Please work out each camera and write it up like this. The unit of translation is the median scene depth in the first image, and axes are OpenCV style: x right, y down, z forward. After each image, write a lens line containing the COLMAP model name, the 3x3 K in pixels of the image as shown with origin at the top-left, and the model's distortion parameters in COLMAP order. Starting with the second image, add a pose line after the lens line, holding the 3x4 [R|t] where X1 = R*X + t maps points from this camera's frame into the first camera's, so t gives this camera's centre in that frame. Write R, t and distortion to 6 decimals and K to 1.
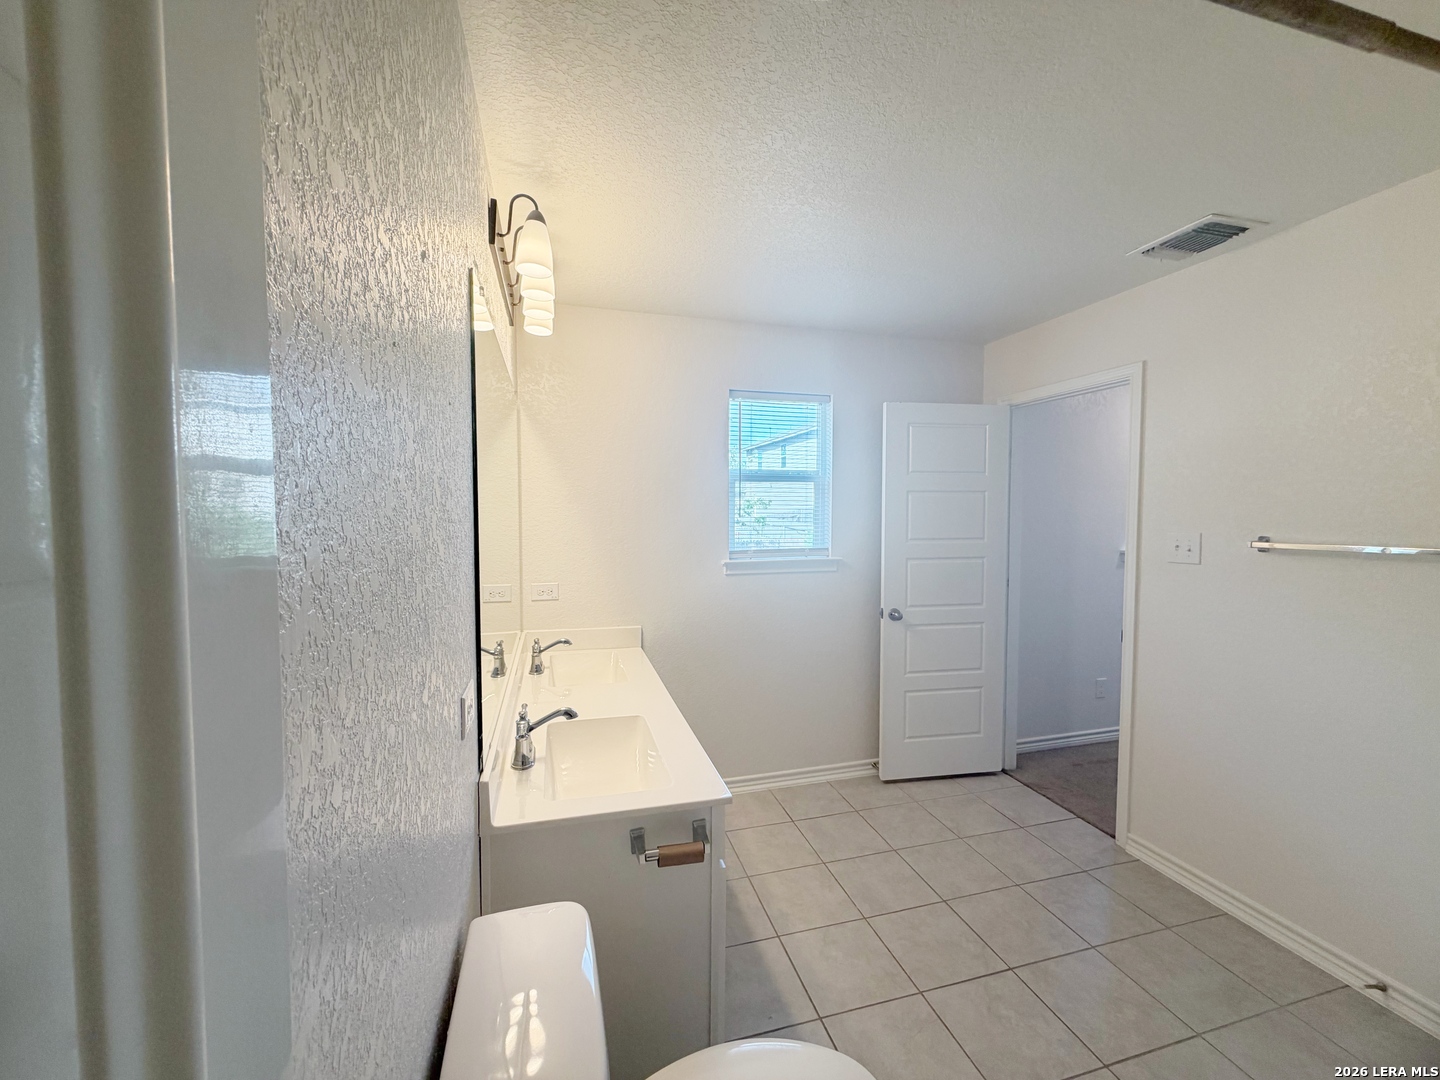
lens RADIAL K [[574.7, 0, 723.2], [0, 574.7, 539.5], [0, 0, 1]] dist [-0.000856, 0.000076]
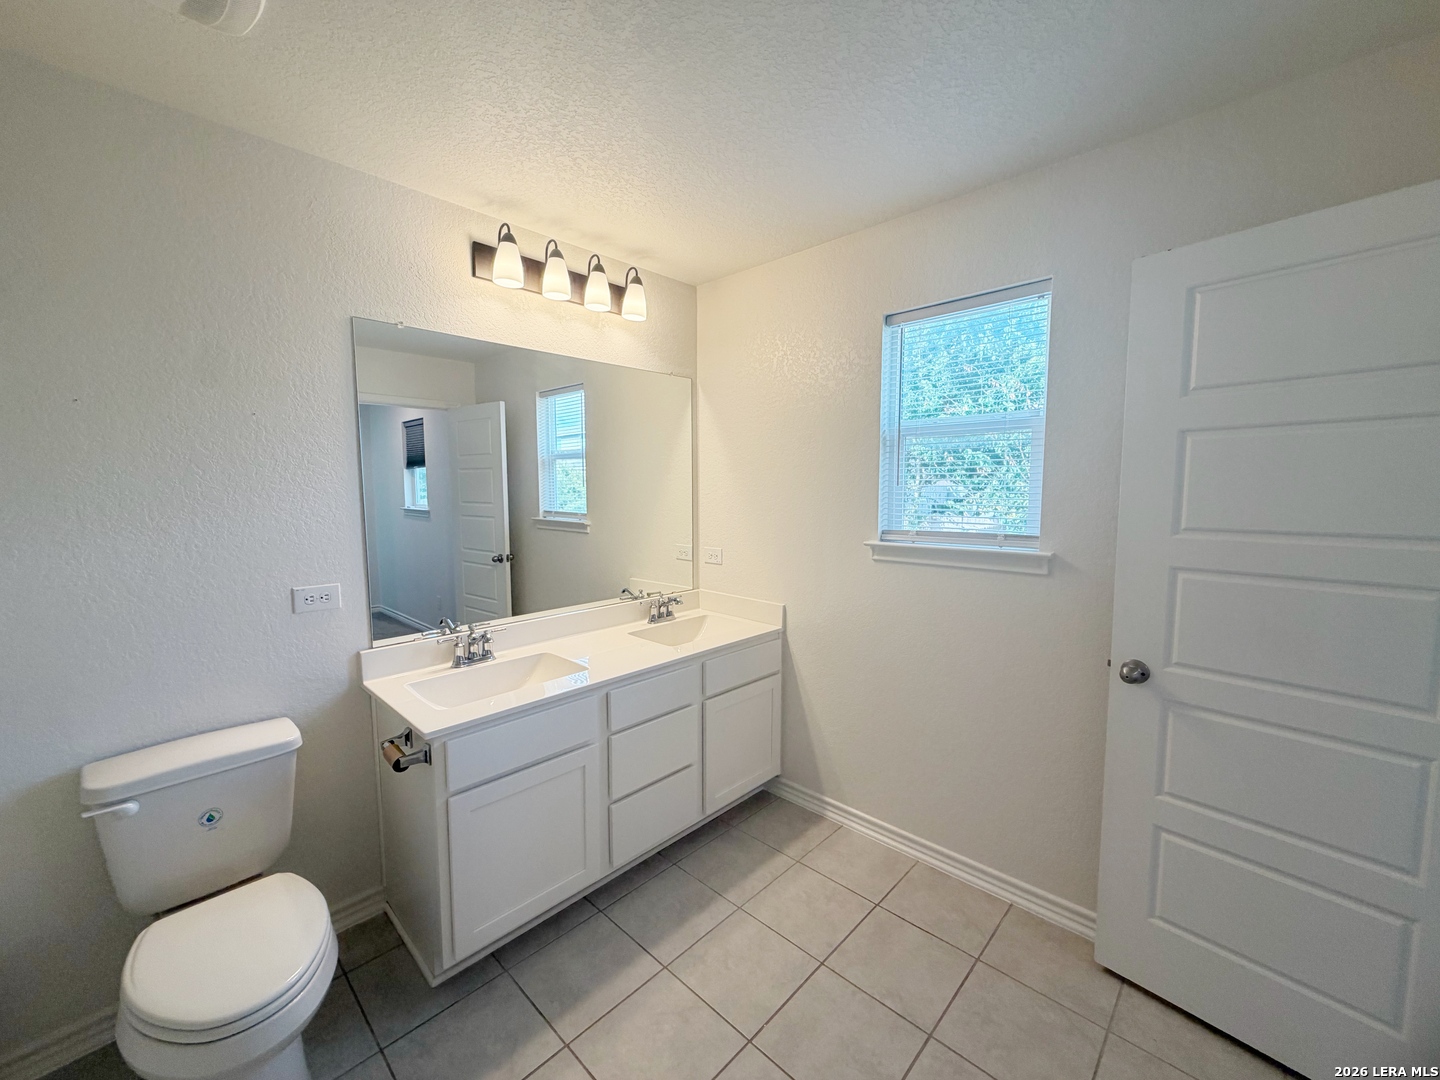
lens RADIAL K [[574.7, 0, 726.2], [0, 574.7, 542.9], [0, 0, 1]] dist [-0.000856, 0.000076]
pose [[0.512390, 0.078436, -0.855163, 0.562041], [-0.048308, 0.996876, 0.062489, -0.000345], [0.857393, 0.009292, 0.514578, 0.426774]]
